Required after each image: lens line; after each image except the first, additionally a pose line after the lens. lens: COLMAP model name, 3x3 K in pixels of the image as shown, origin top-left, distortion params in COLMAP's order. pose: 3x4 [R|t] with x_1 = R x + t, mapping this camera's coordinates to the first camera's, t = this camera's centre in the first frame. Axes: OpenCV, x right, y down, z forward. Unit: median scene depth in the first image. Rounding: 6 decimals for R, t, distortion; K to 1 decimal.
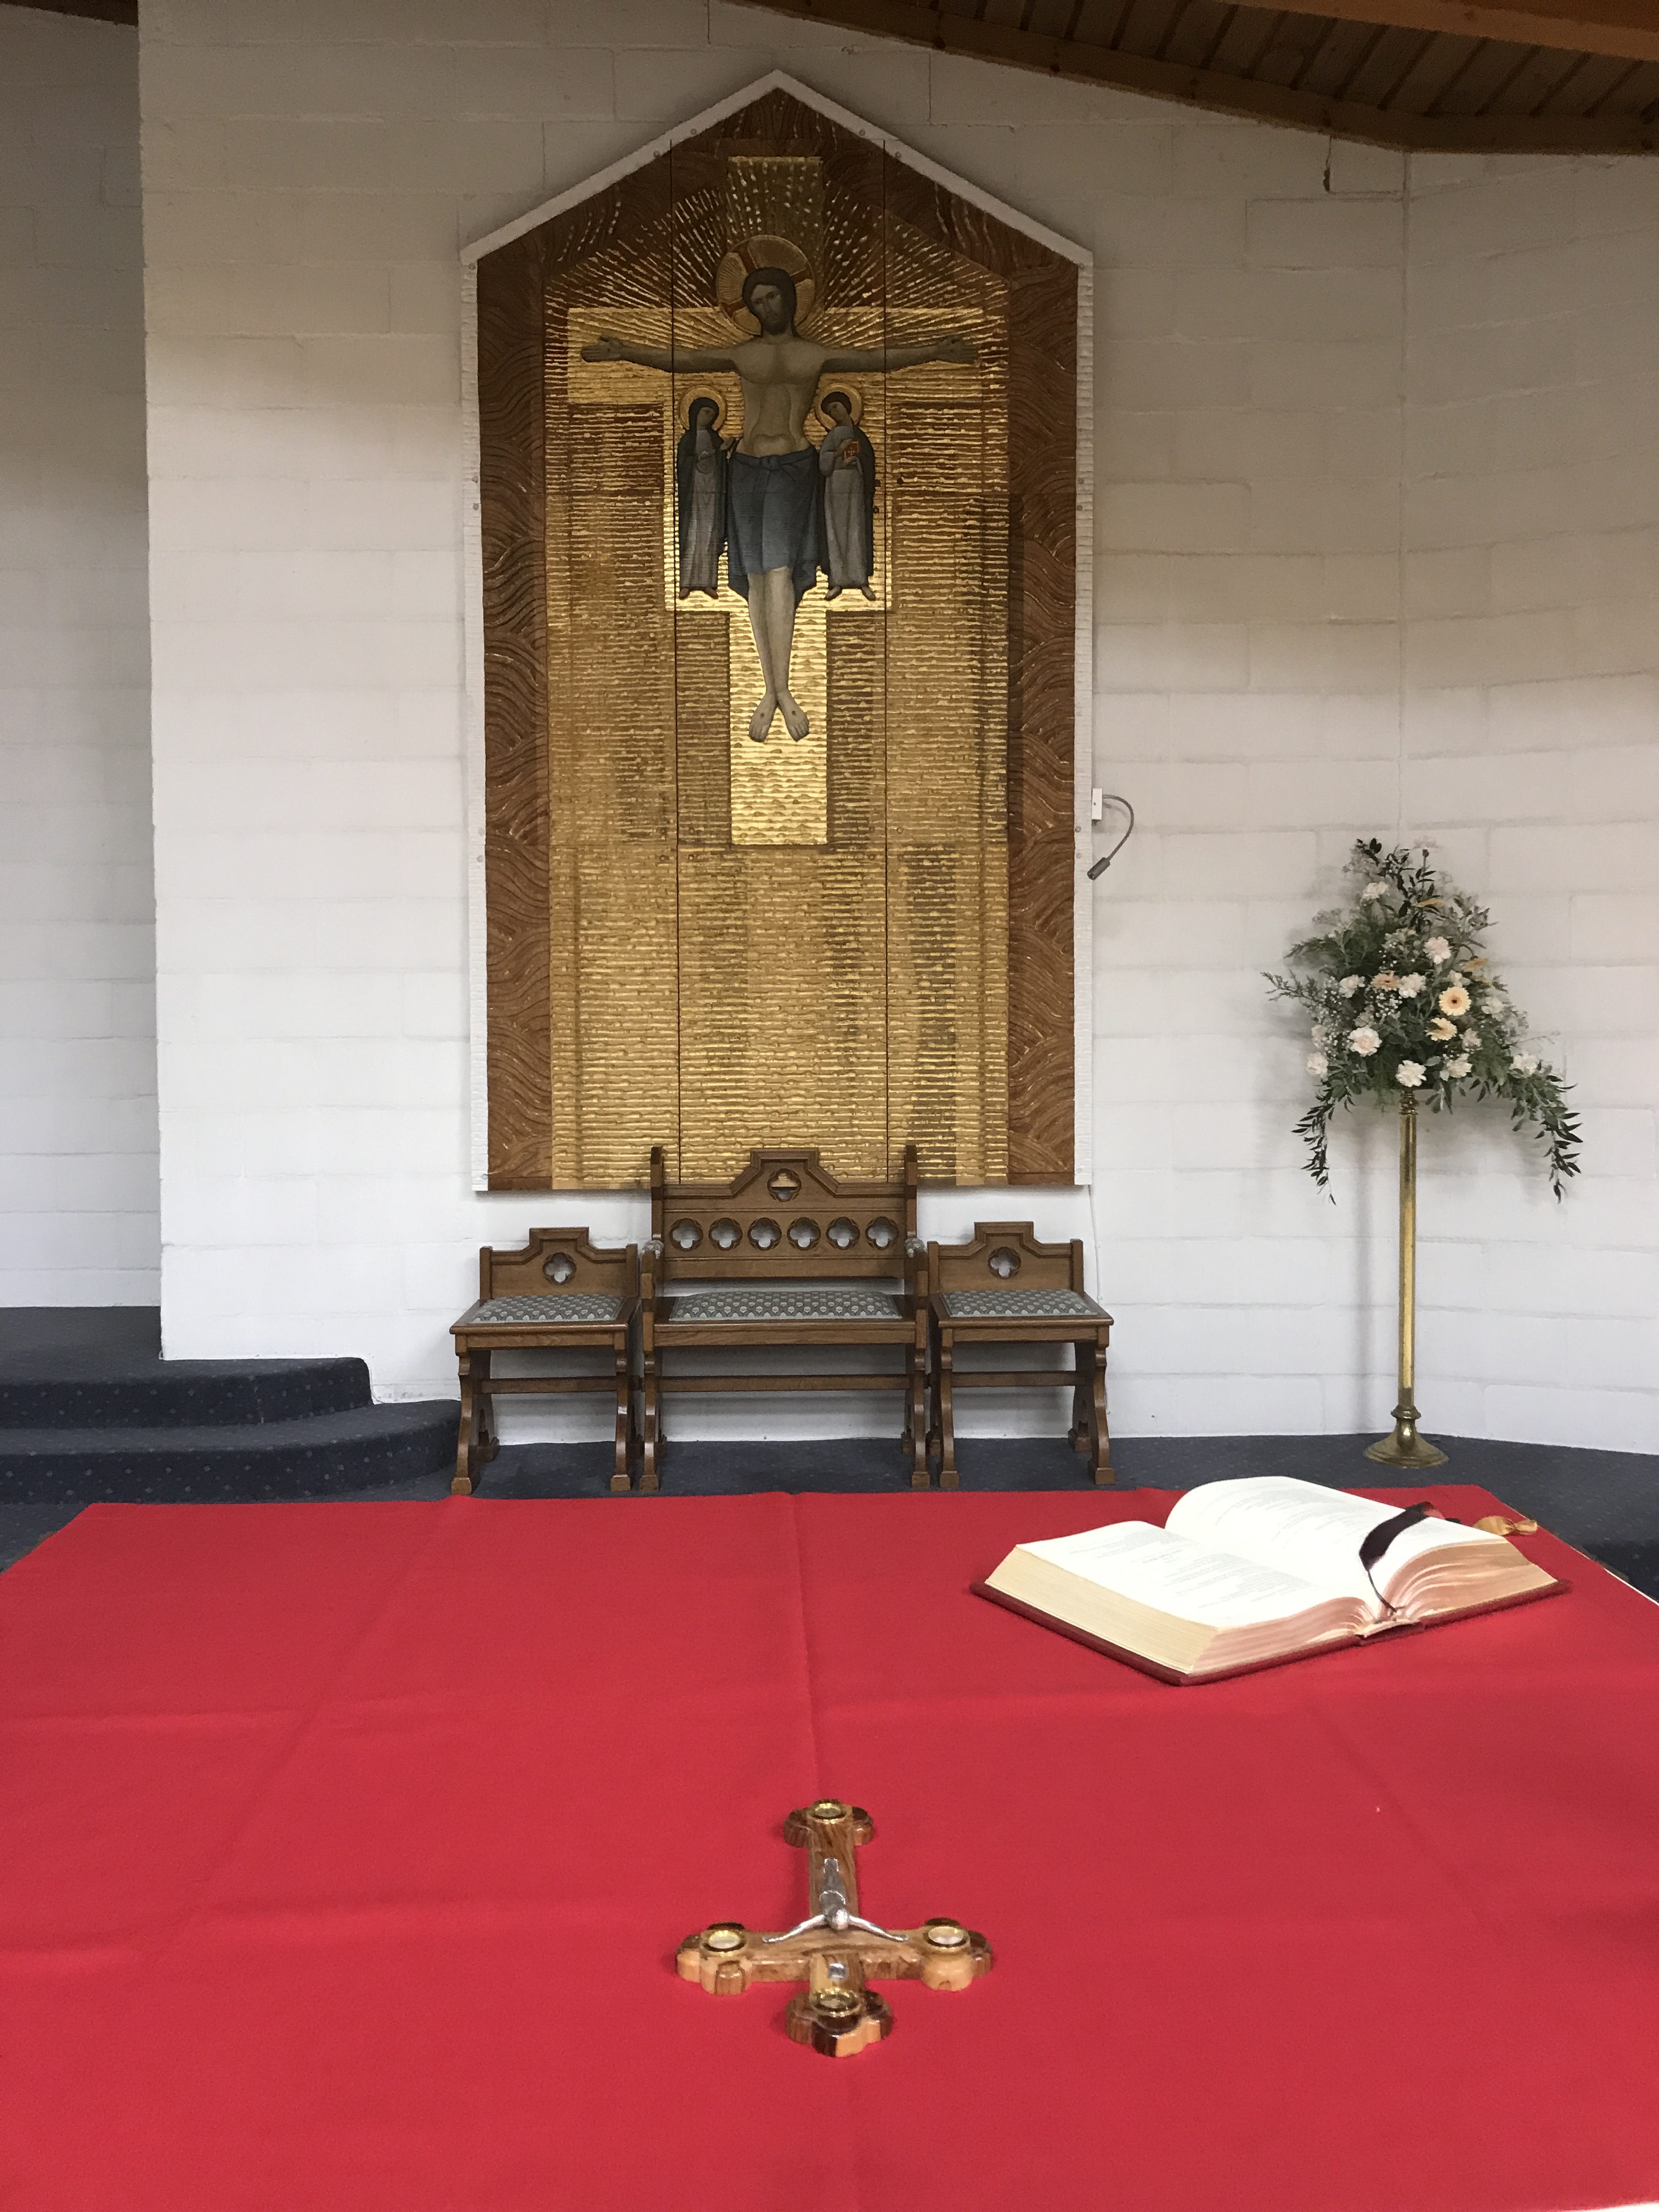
lens RADIAL K [[1824.3, 0, 823.0], [0, 1824.3, 1087.0], [0, 0, 1]] dist [0.038952, -0.077383]
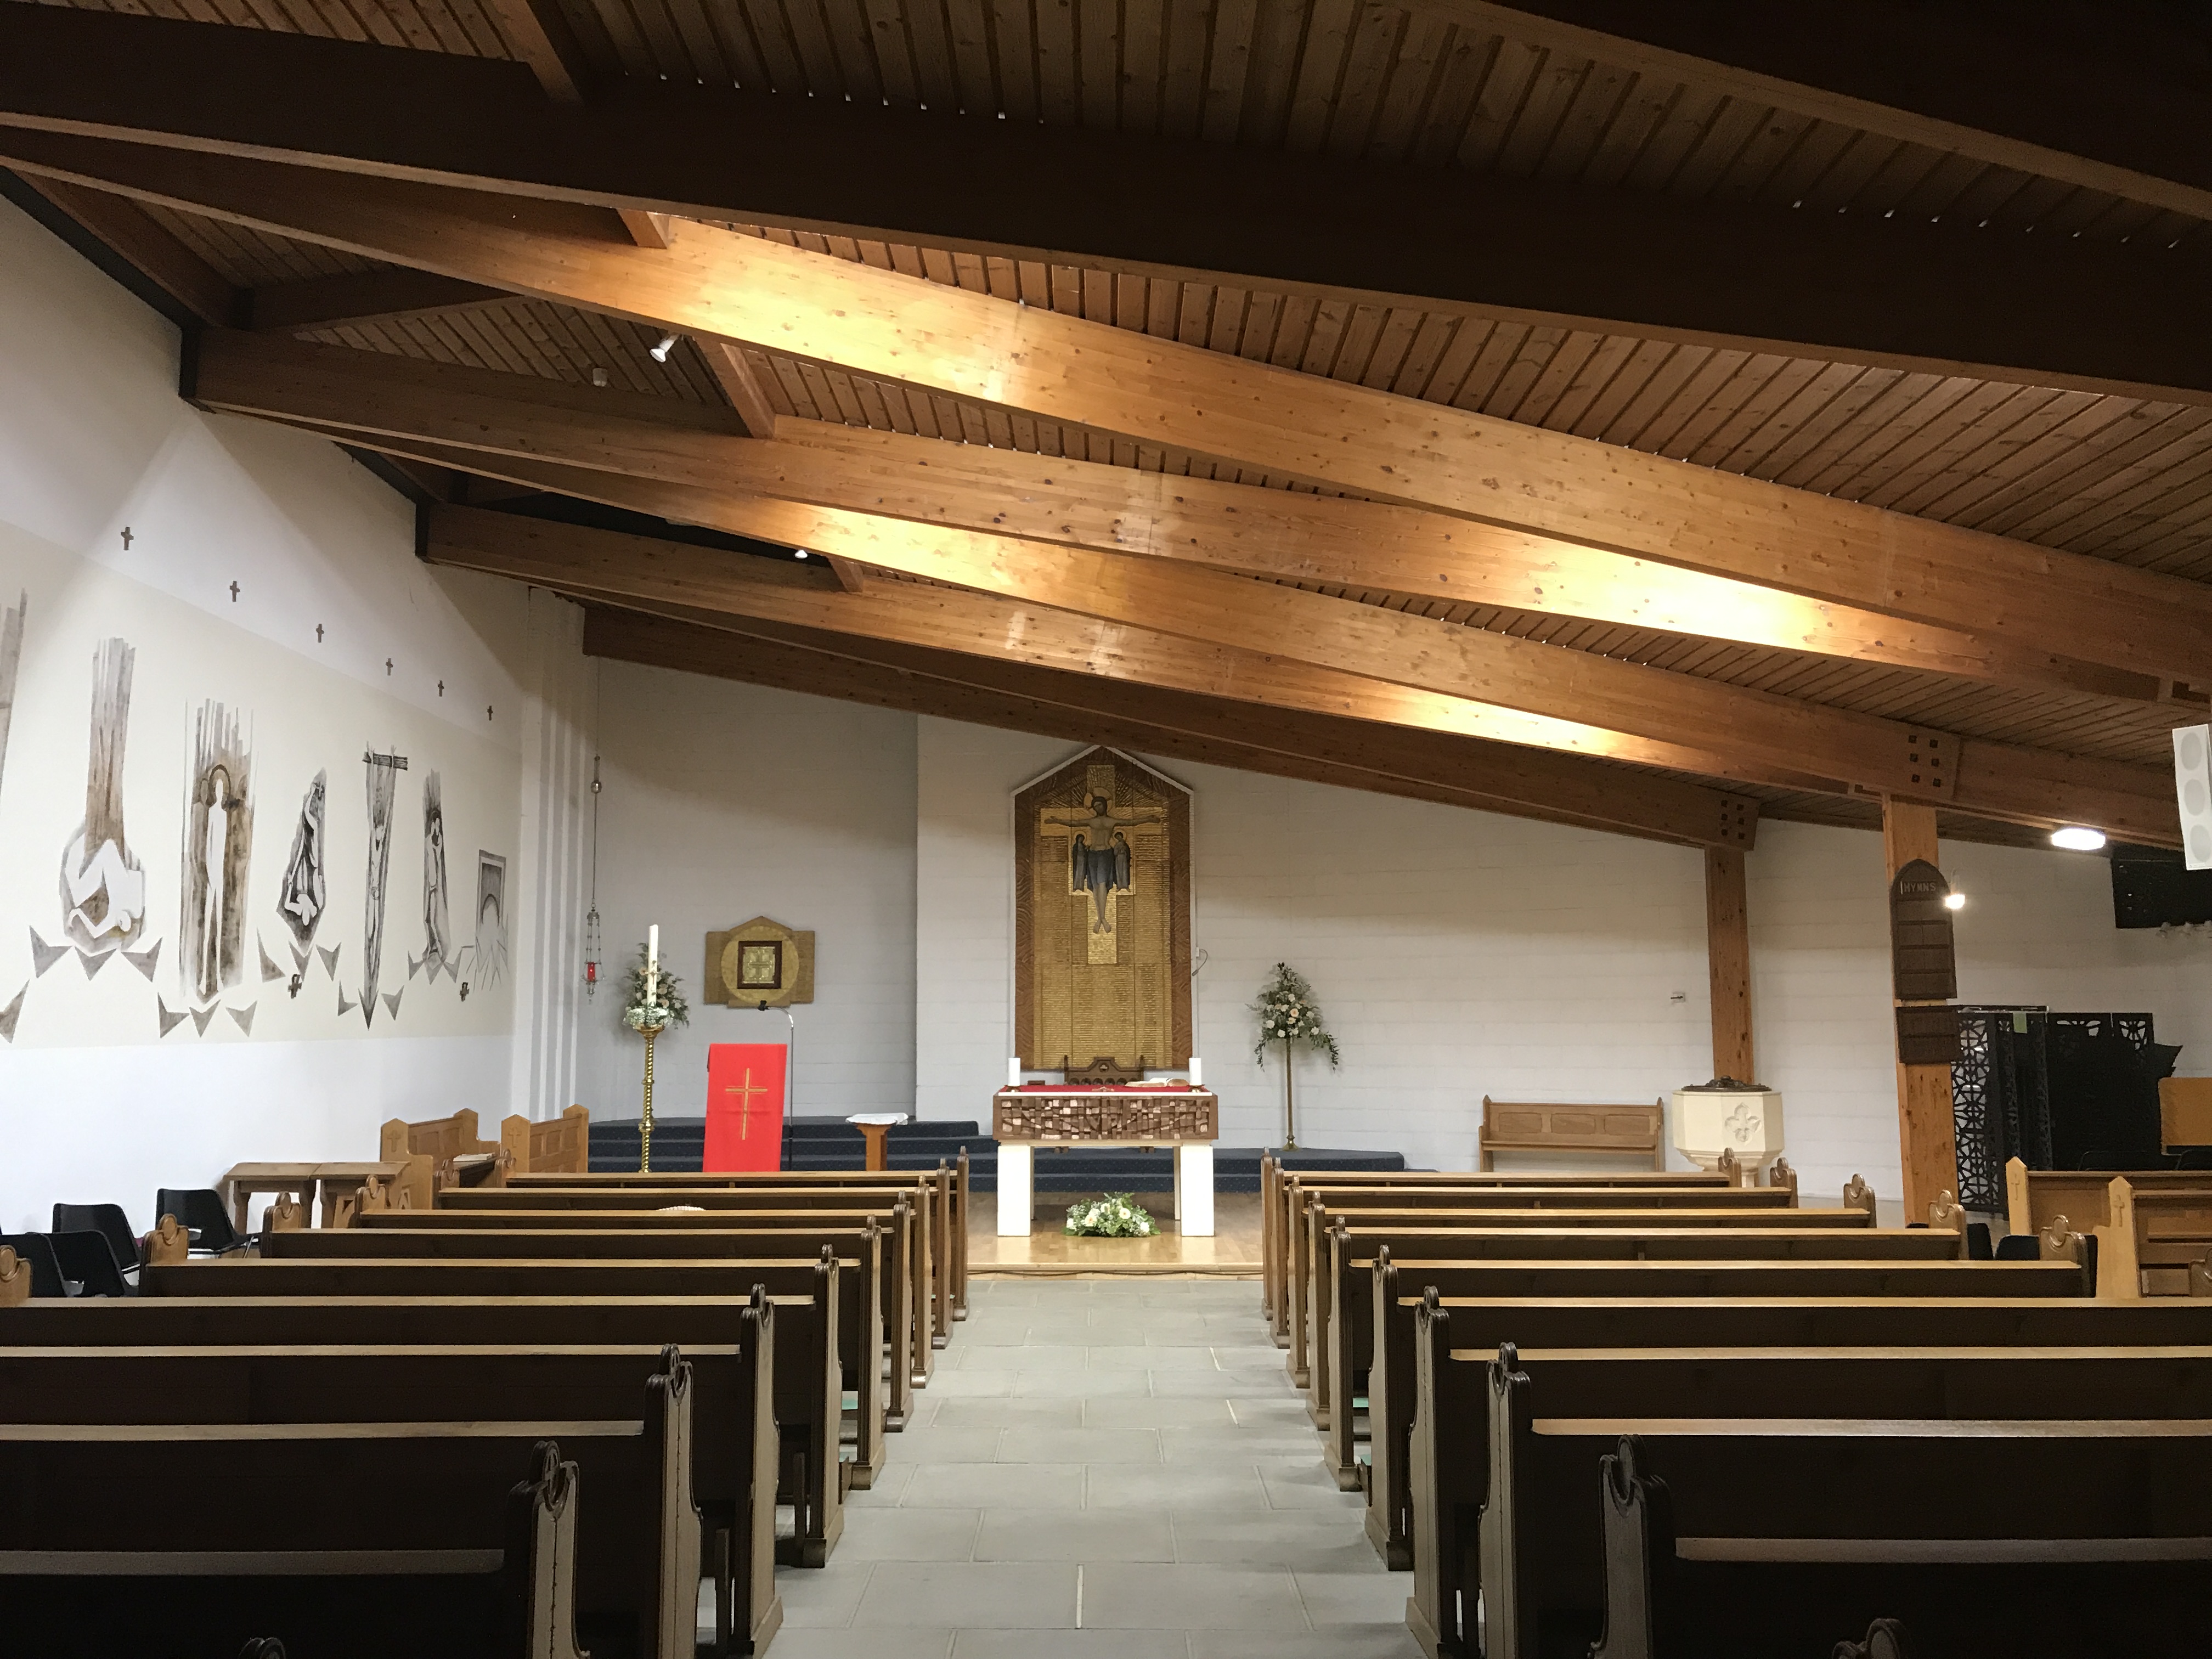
lens RADIAL K [[1824.3, 0, 1051.2], [0, 1824.3, 724.8], [0, 0, 1]] dist [0.038952, -0.077383]
pose [[0.998445, -0.006912, -0.055315, 0.070633], [-0.003587, 0.982262, -0.187478, 0.064286], [0.055630, 0.187384, 0.980710, -2.377458]]
